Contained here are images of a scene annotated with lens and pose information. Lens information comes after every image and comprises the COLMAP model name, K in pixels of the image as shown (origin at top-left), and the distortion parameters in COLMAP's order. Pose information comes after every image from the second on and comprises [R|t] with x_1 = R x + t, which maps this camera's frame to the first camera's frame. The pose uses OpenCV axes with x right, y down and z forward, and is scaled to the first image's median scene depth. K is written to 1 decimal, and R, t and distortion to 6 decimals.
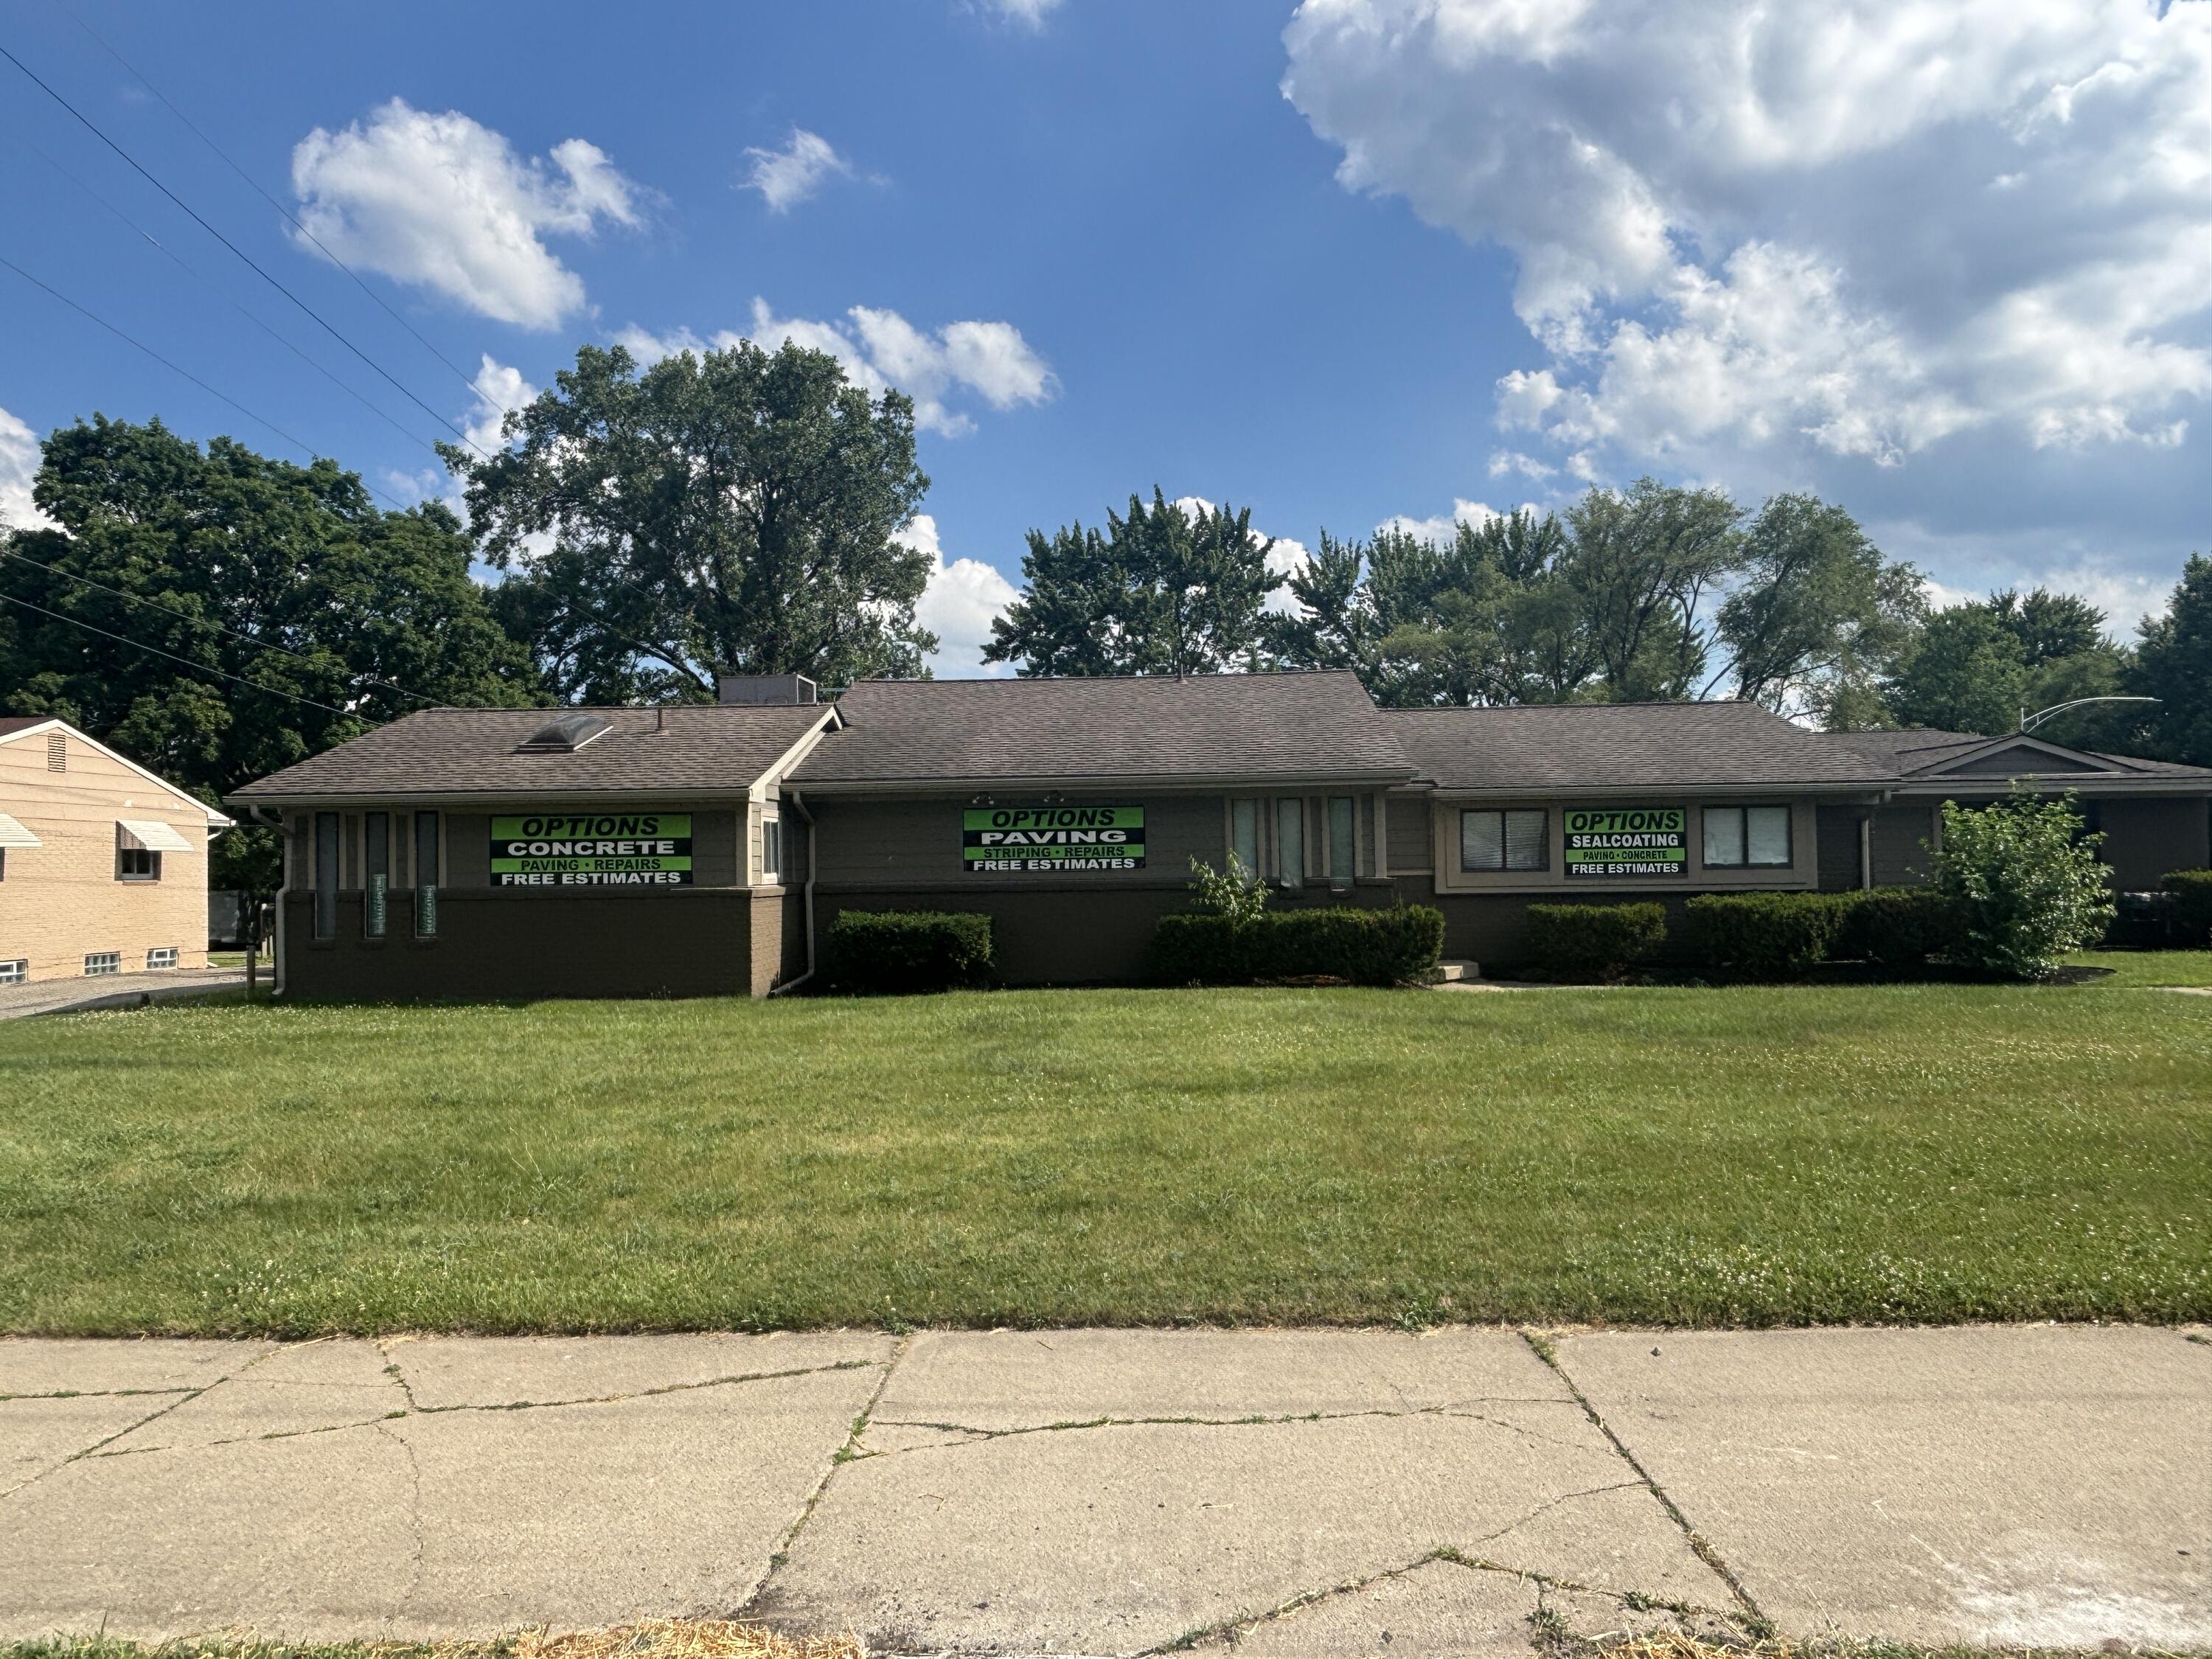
lens RADIAL K [[1420.0, 0, 1106.7], [0, 1420.0, 850.0], [0, 0, 1]] dist [0.009785, 0.001641]
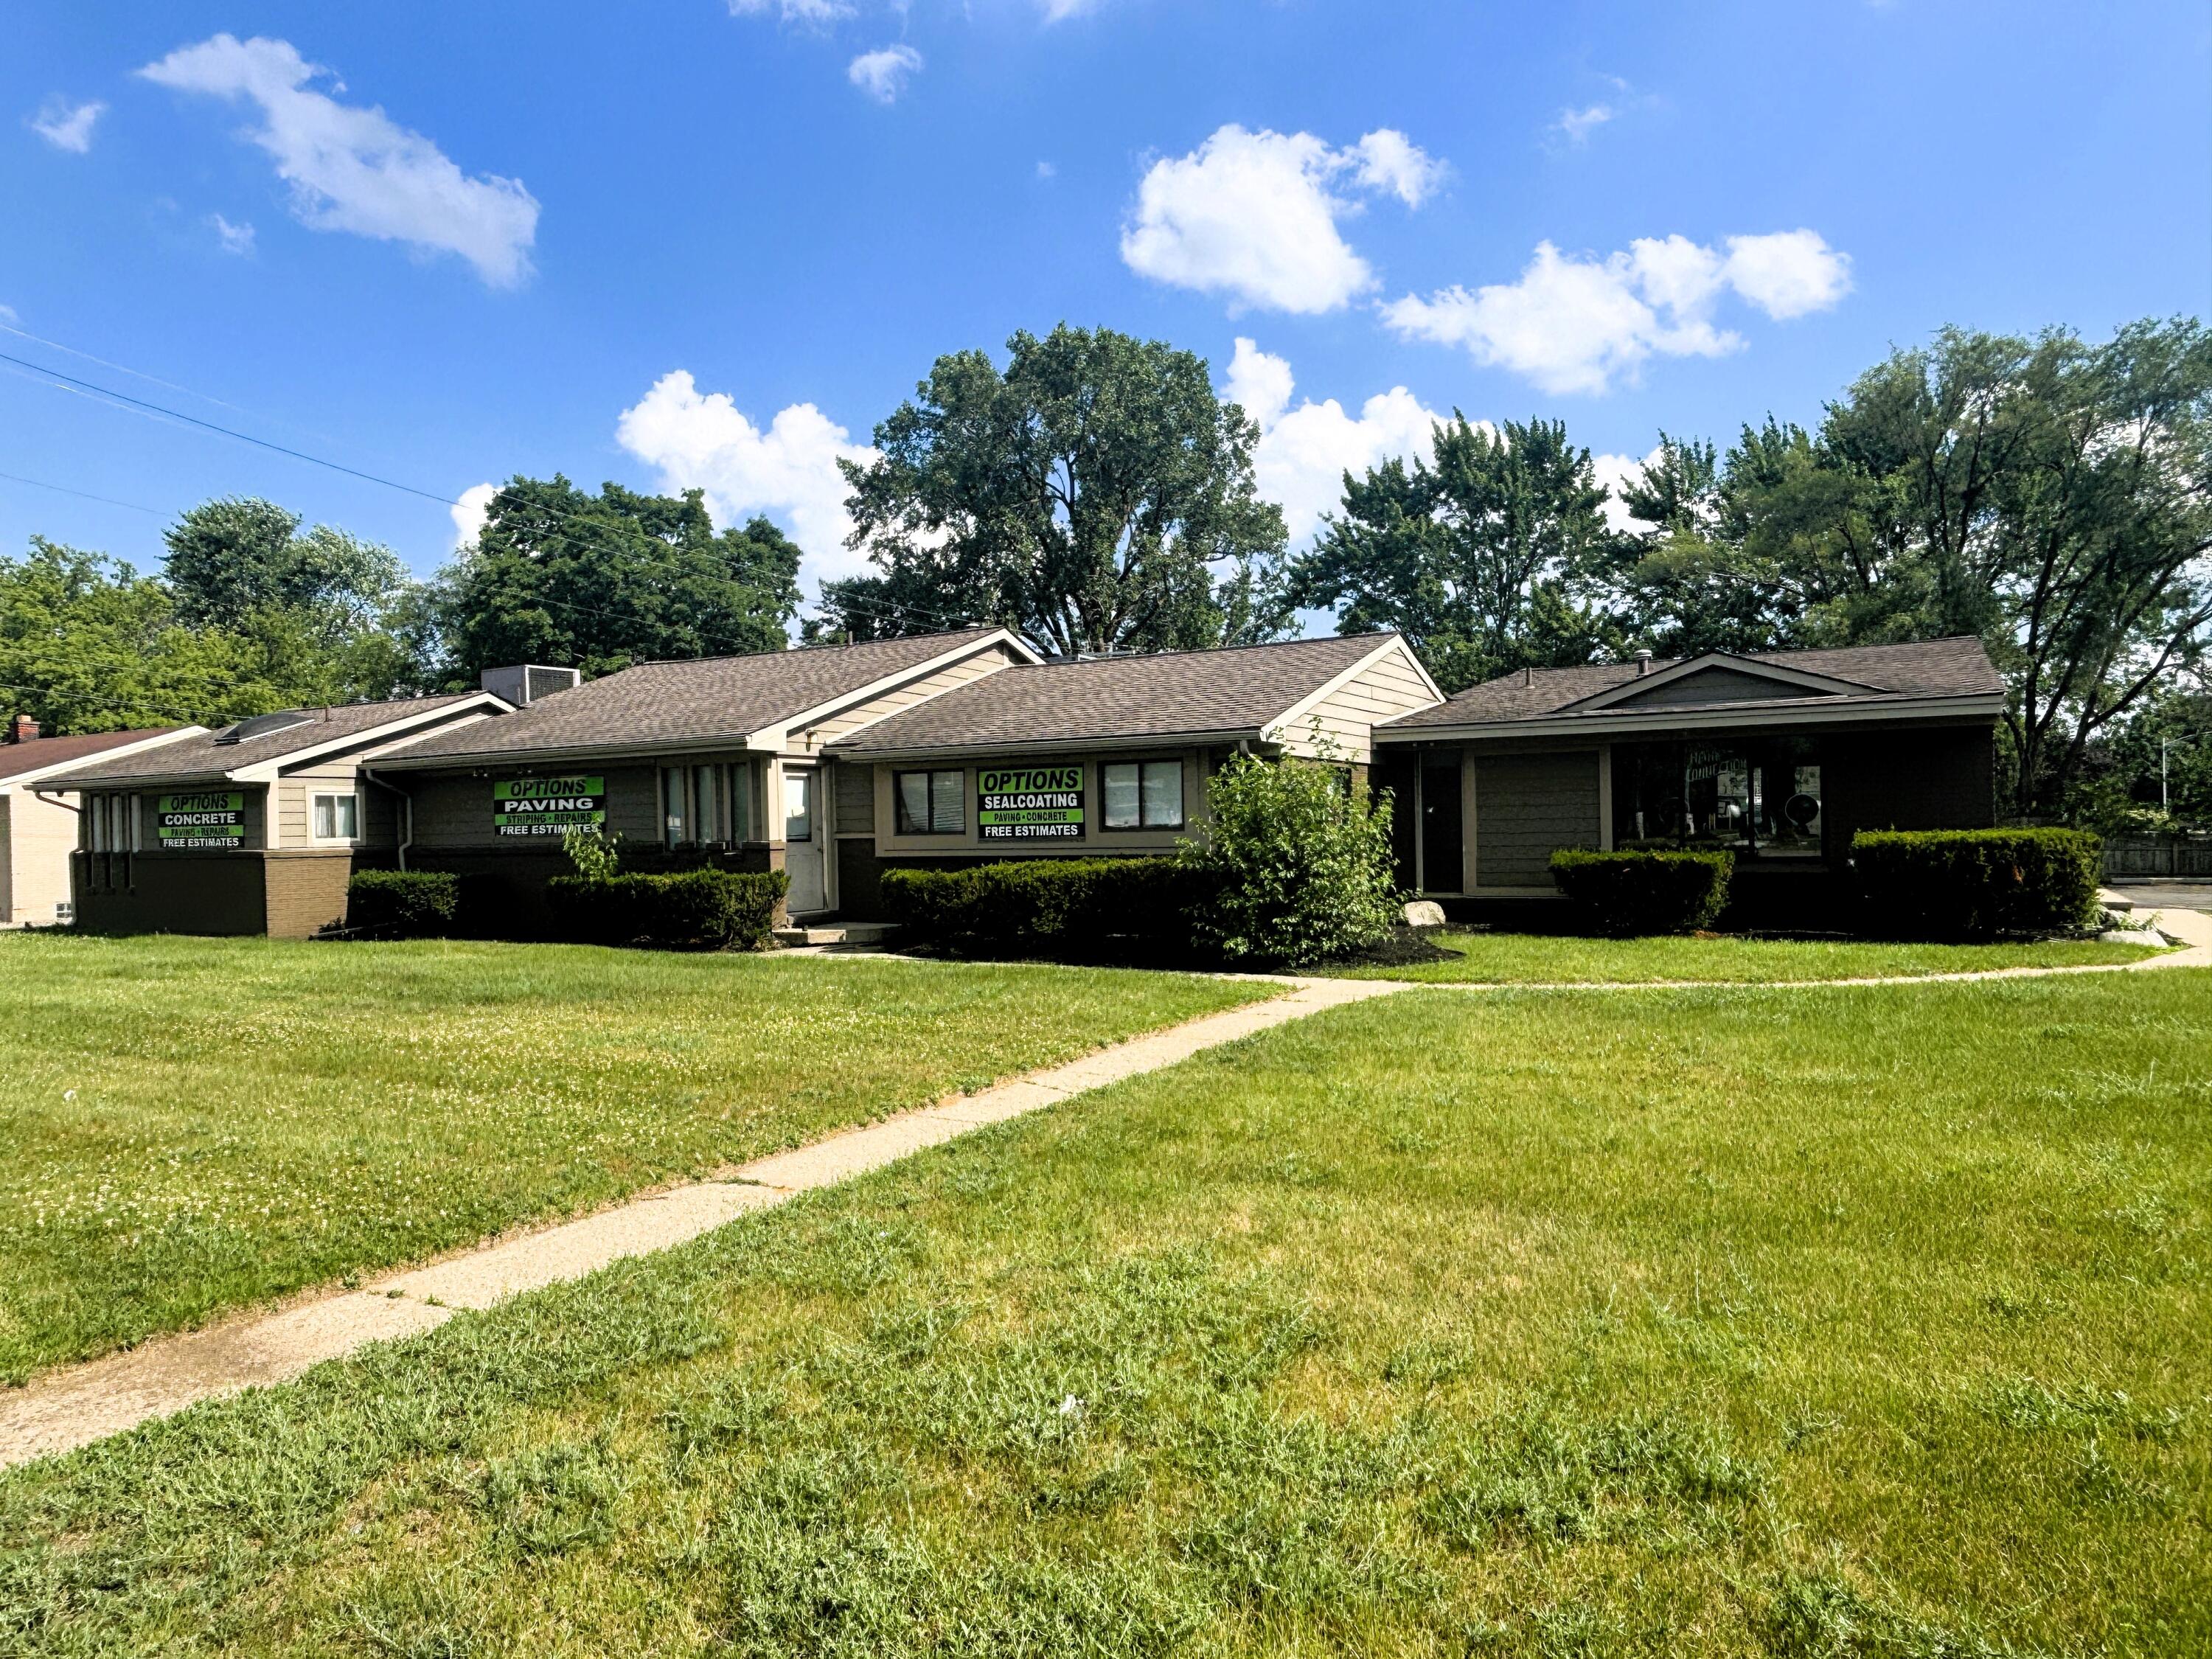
lens RADIAL K [[1420.0, 0, 1106.4], [0, 1420.0, 826.5], [0, 0, 1]] dist [0.009785, 0.001641]
pose [[0.890297, -0.003243, -0.455369, 0.833396], [0.012583, 0.999768, 0.017481, -0.005666], [0.455207, -0.021293, 0.890131, 0.195350]]
